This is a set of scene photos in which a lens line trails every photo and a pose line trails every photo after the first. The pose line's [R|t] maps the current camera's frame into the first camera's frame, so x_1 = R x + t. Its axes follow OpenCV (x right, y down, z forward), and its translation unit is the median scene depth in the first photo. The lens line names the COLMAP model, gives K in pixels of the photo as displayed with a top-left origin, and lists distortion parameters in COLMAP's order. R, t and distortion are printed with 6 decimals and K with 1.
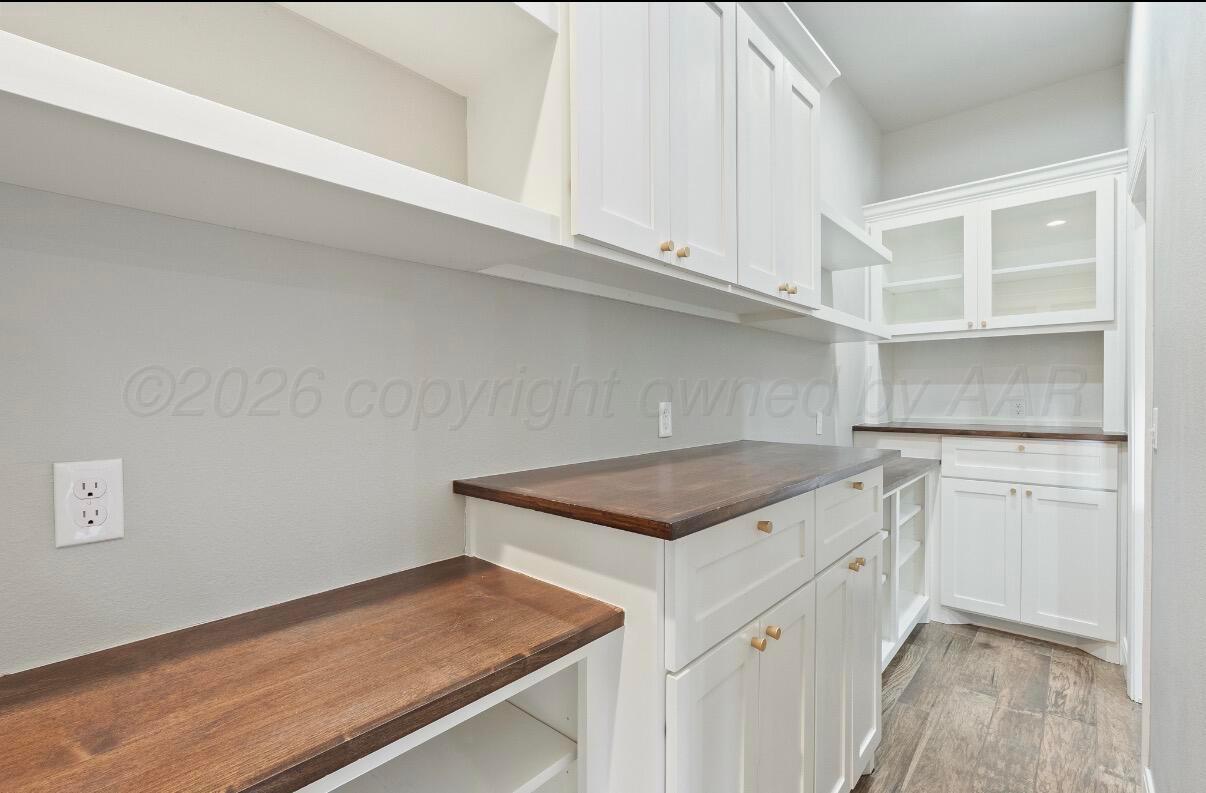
lens RADIAL K [[544.8, 0, 597.4], [0, 544.8, 401.0], [0, 0, 1]] dist [-0.005854, 0.000264]
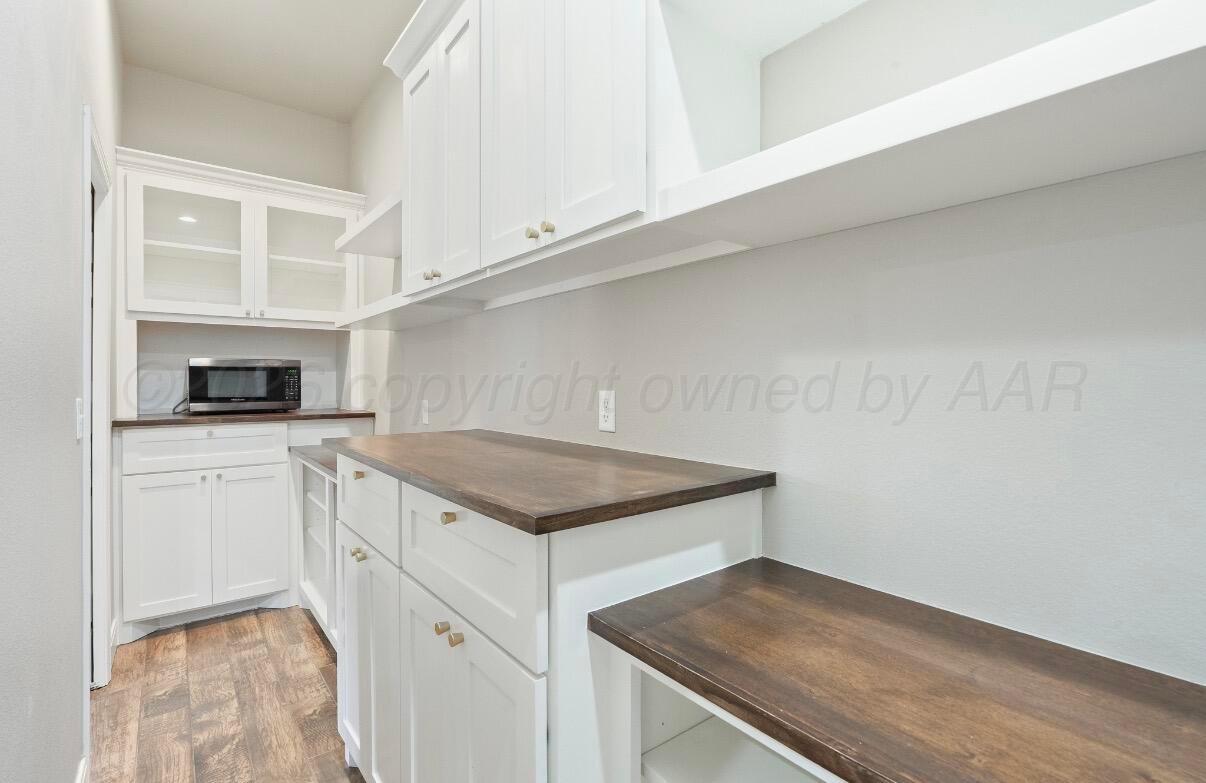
lens RADIAL K [[551.4, 0, 597.0], [0, 551.4, 382.5], [0, 0, 1]] dist [-0.000436, 0.000175]
pose [[0.185430, -0.001564, 0.982656, -0.127781], [0.011486, 0.999934, -0.000576, -0.001515], [-0.982590, 0.011393, 0.185436, 0.115343]]
